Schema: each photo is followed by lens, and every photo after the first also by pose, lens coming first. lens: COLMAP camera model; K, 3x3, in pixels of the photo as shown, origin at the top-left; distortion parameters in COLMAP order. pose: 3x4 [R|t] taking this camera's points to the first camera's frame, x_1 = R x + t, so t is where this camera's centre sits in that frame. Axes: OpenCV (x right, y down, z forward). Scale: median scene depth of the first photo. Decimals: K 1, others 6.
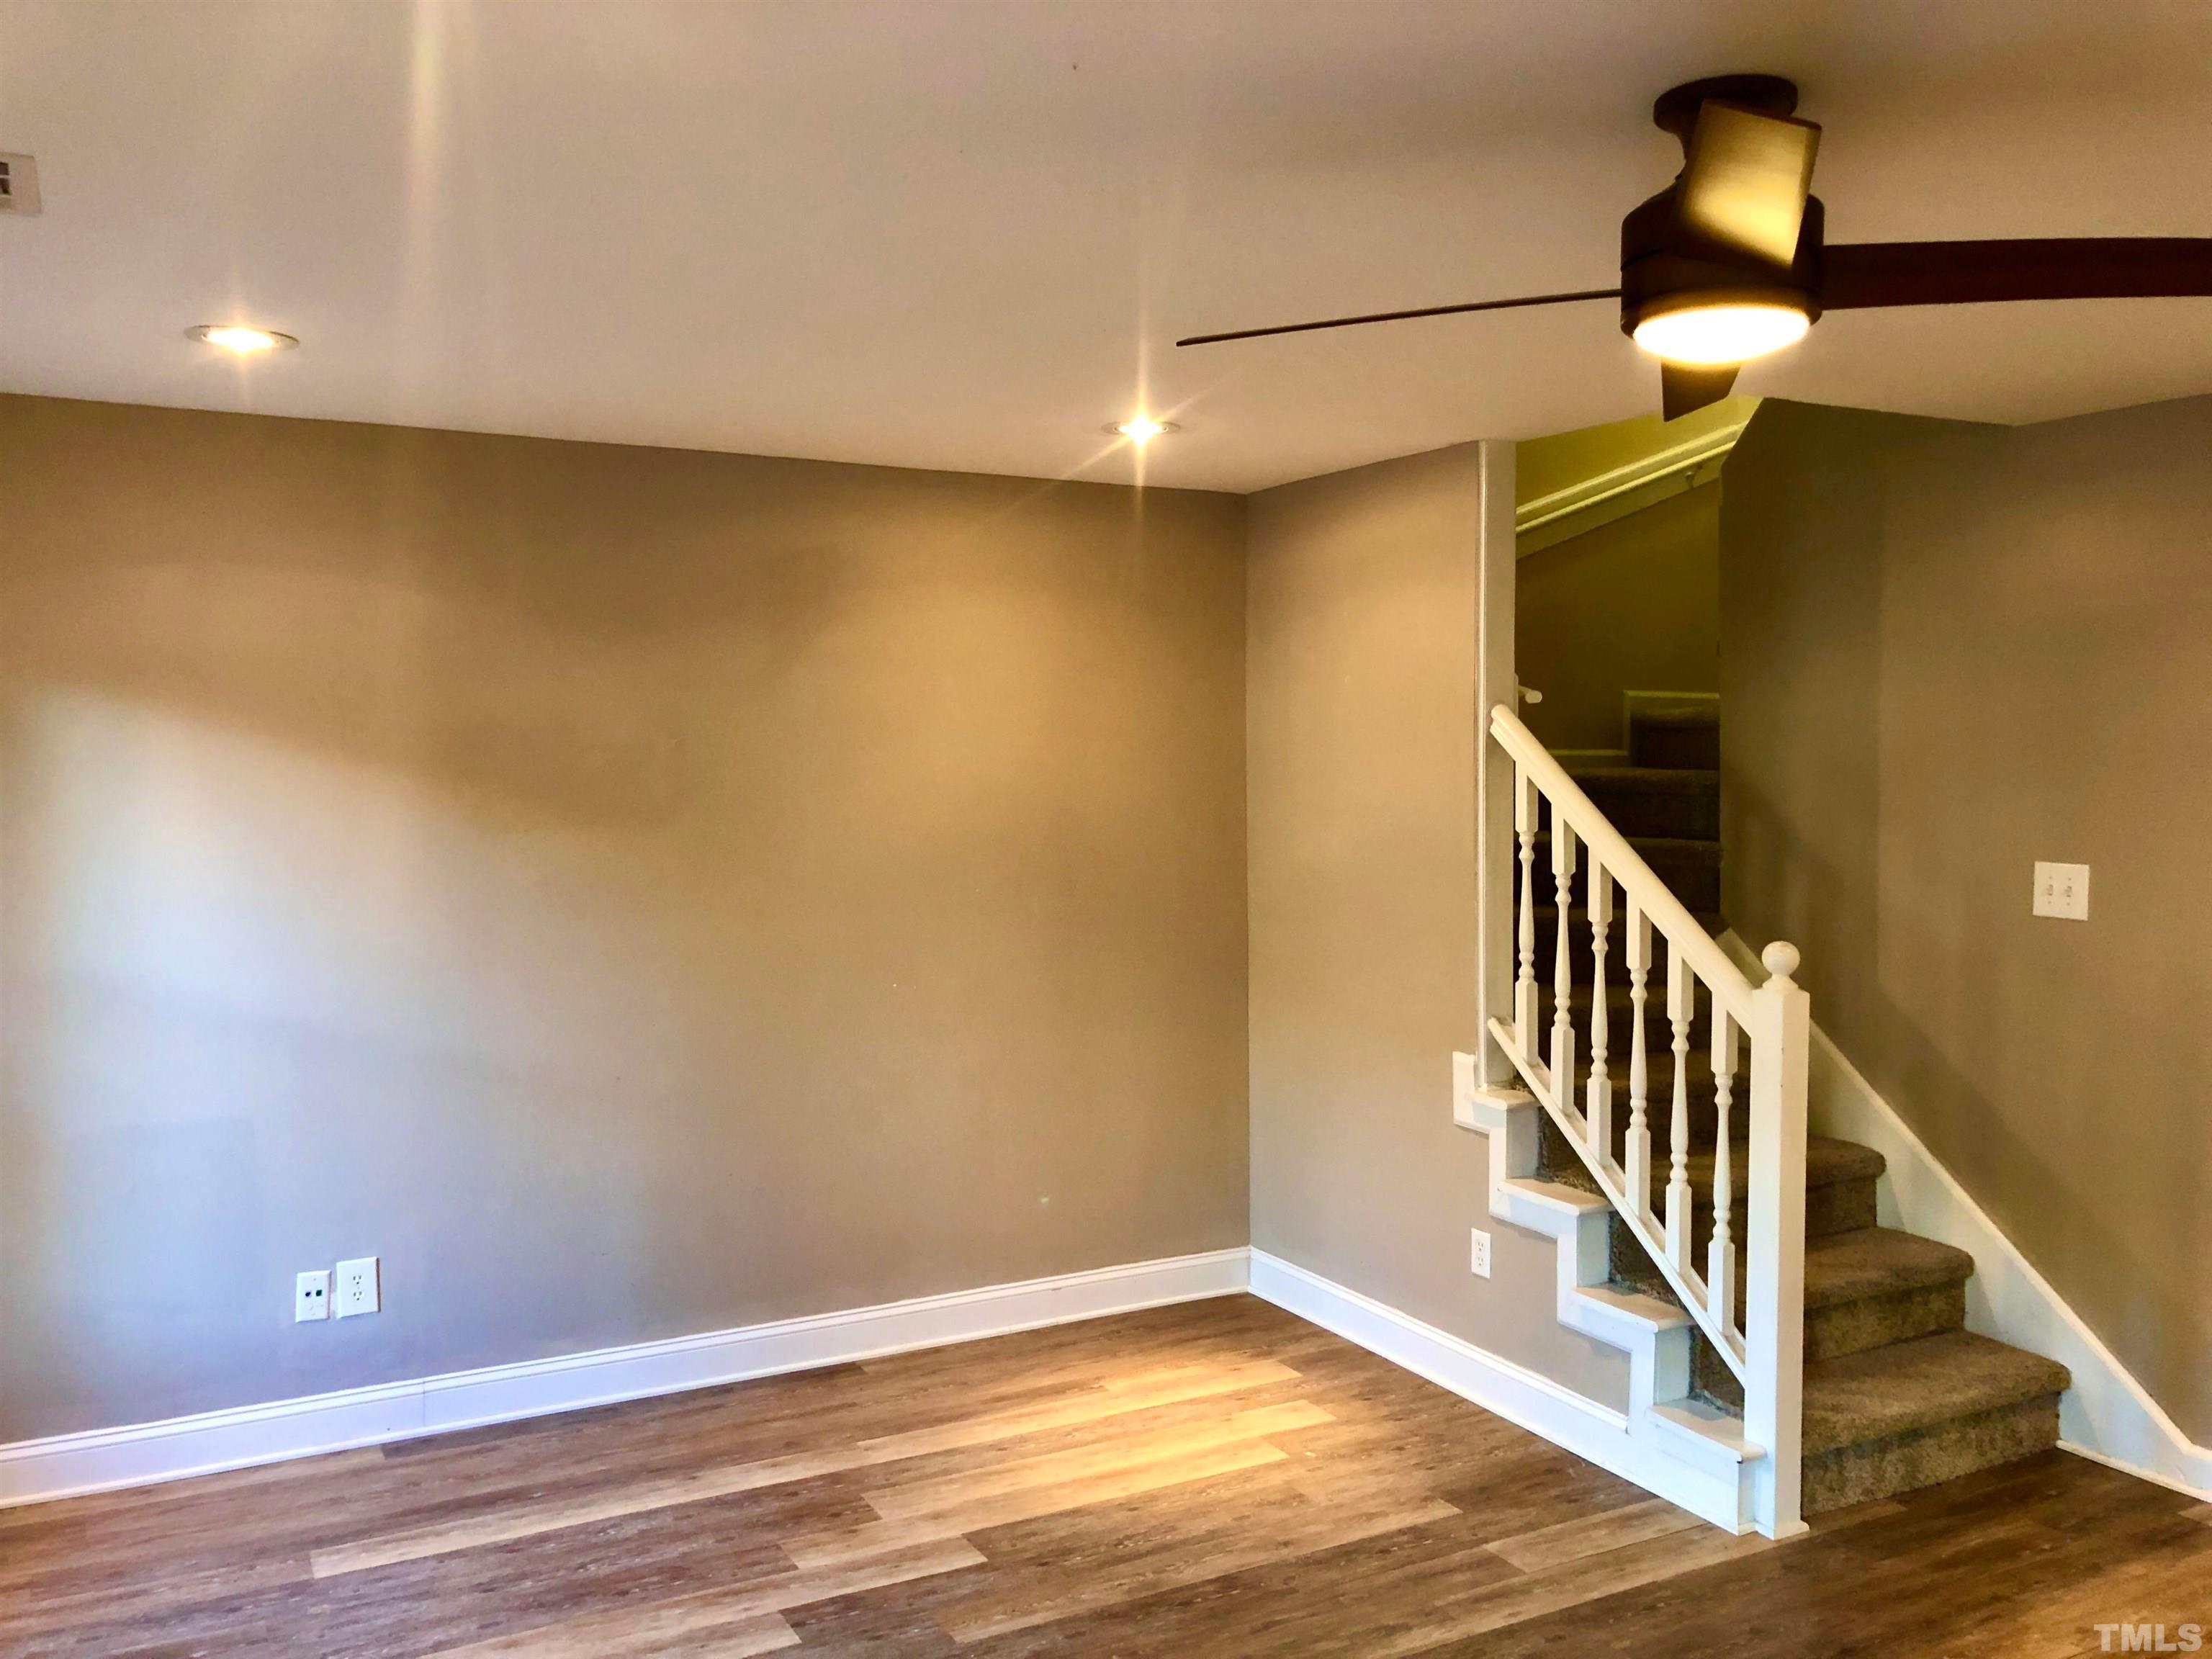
lens RADIAL K [[1791.5, 0, 1097.2], [0, 1791.5, 823.0], [0, 0, 1]] dist [0.008793, -0.008193]
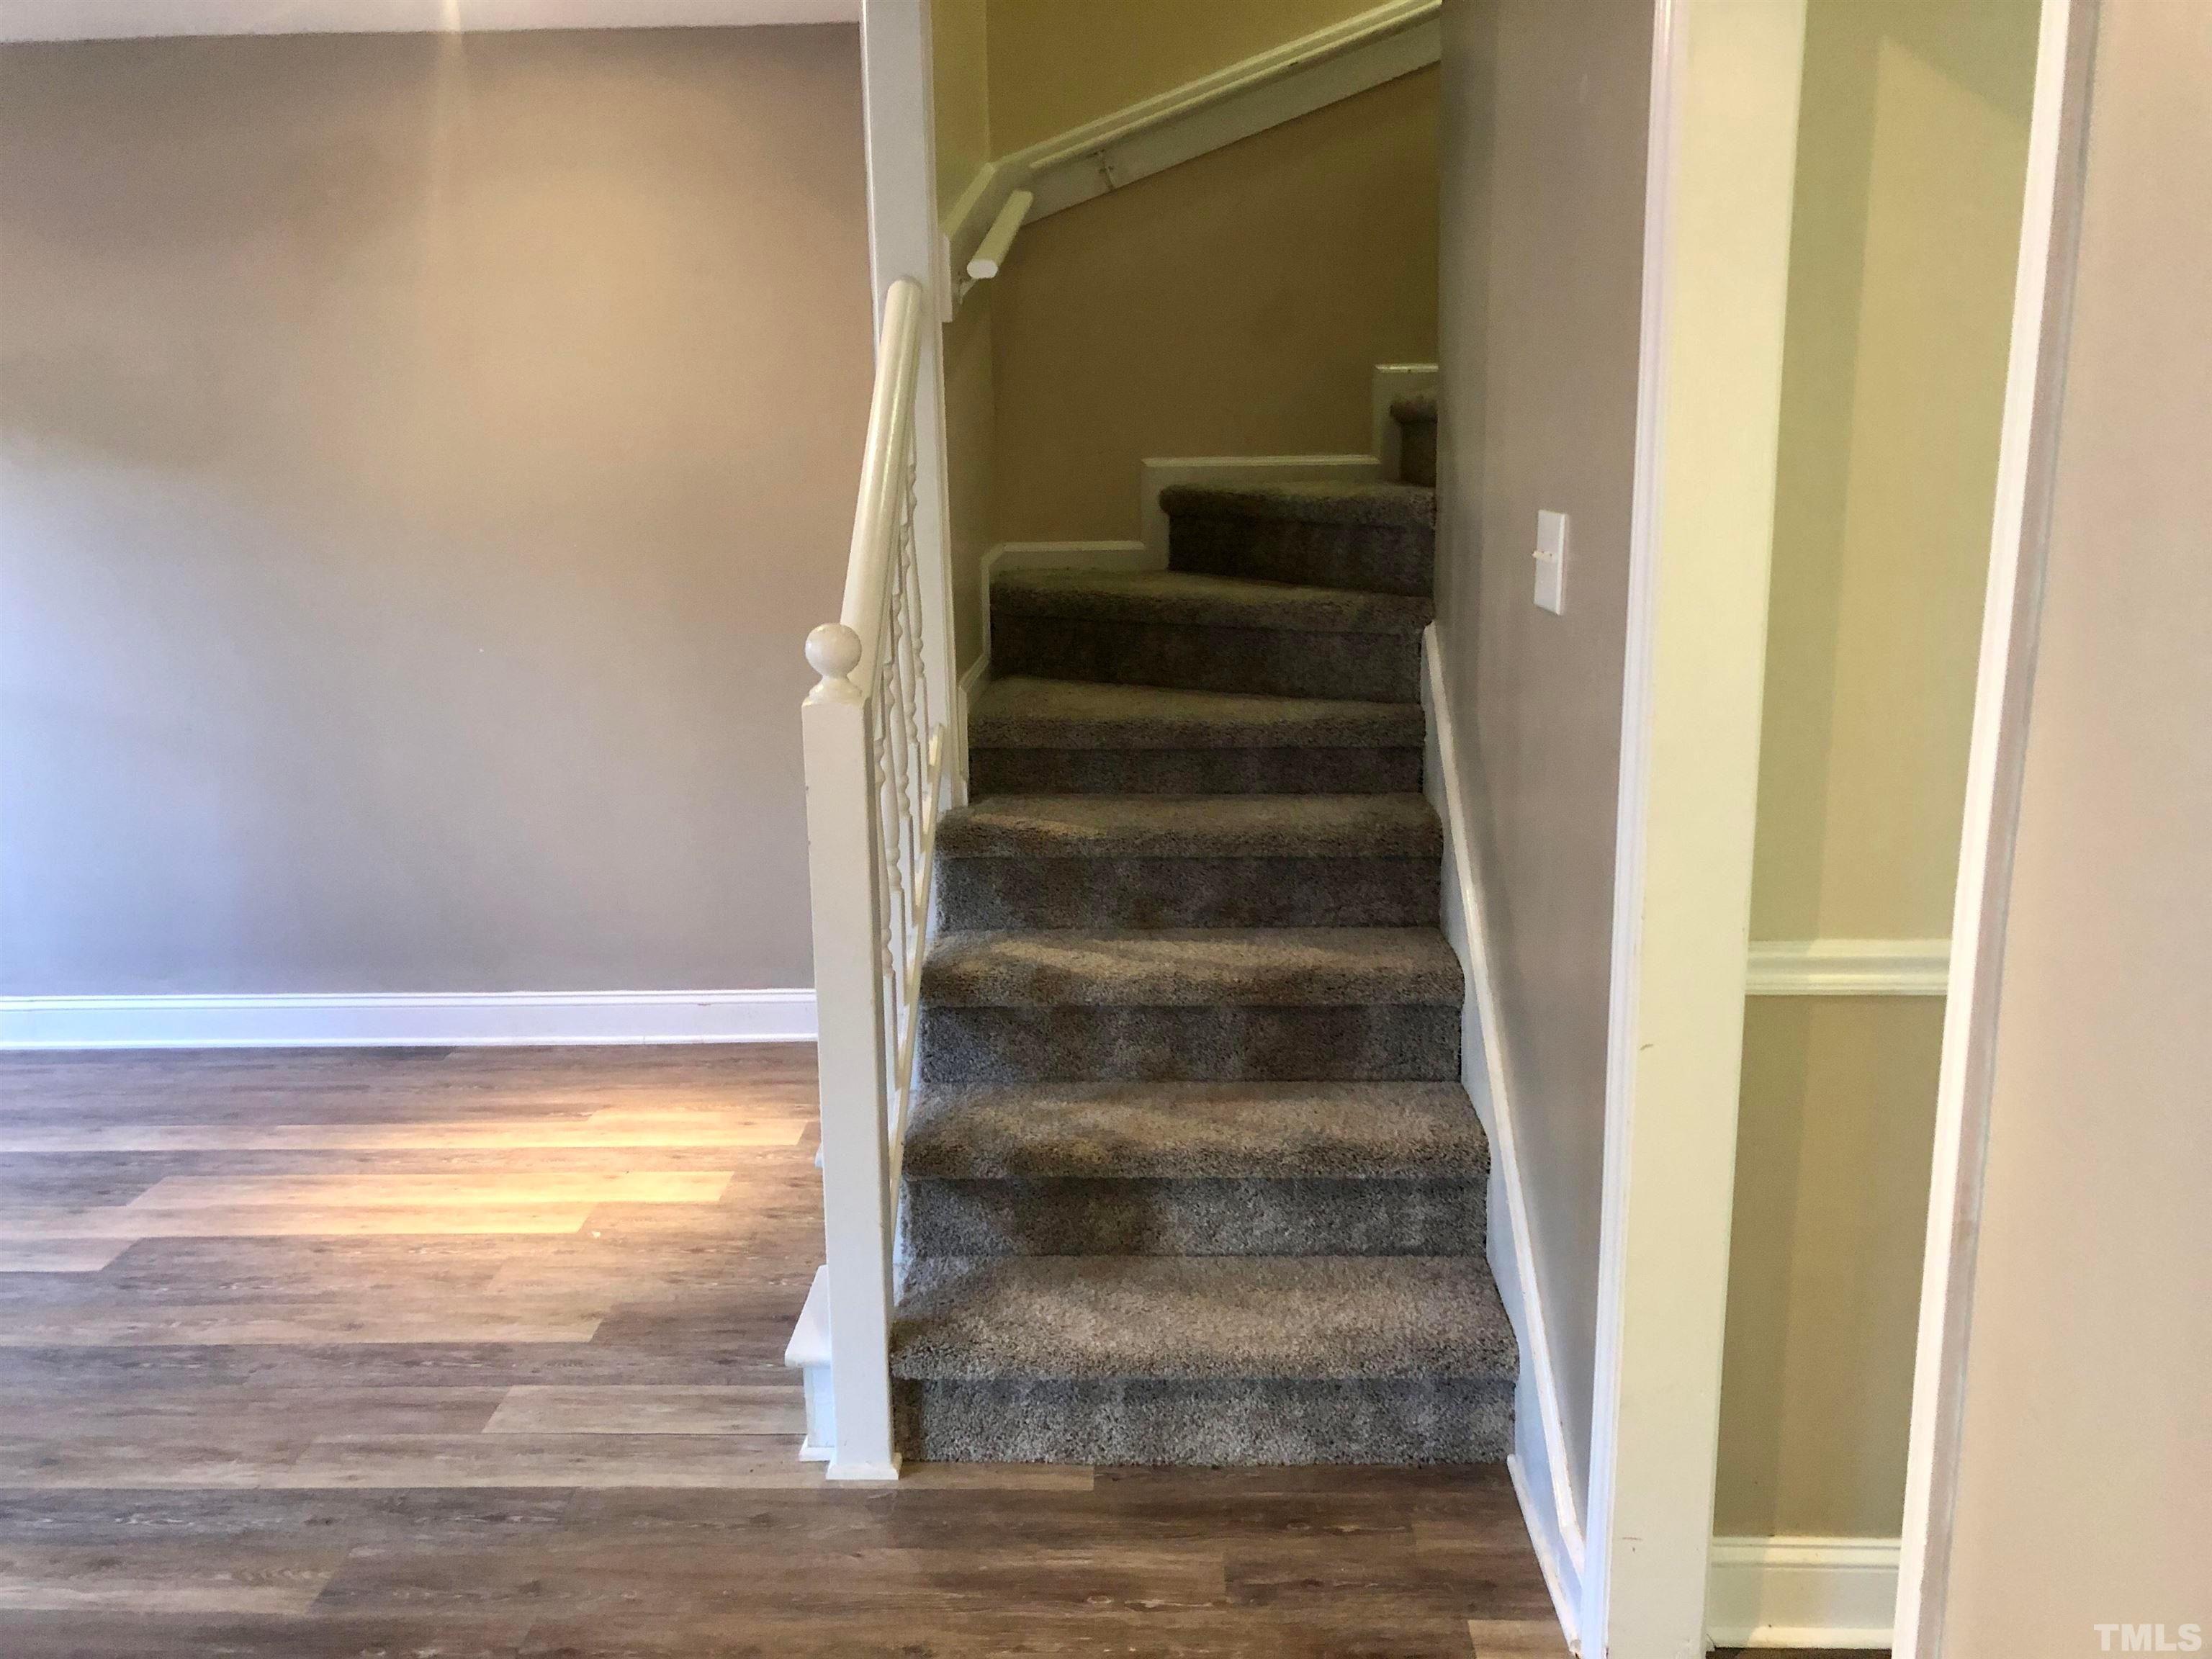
lens RADIAL K [[1797.6, 0, 1102.7], [0, 1797.6, 821.3], [0, 0, 1]] dist [-0.000576, 0.010200]
pose [[0.871080, 0.089505, -0.482917, 0.712028], [-0.004860, 0.984777, 0.173755, 0.021481], [0.491118, -0.149008, 0.858254, 0.441042]]
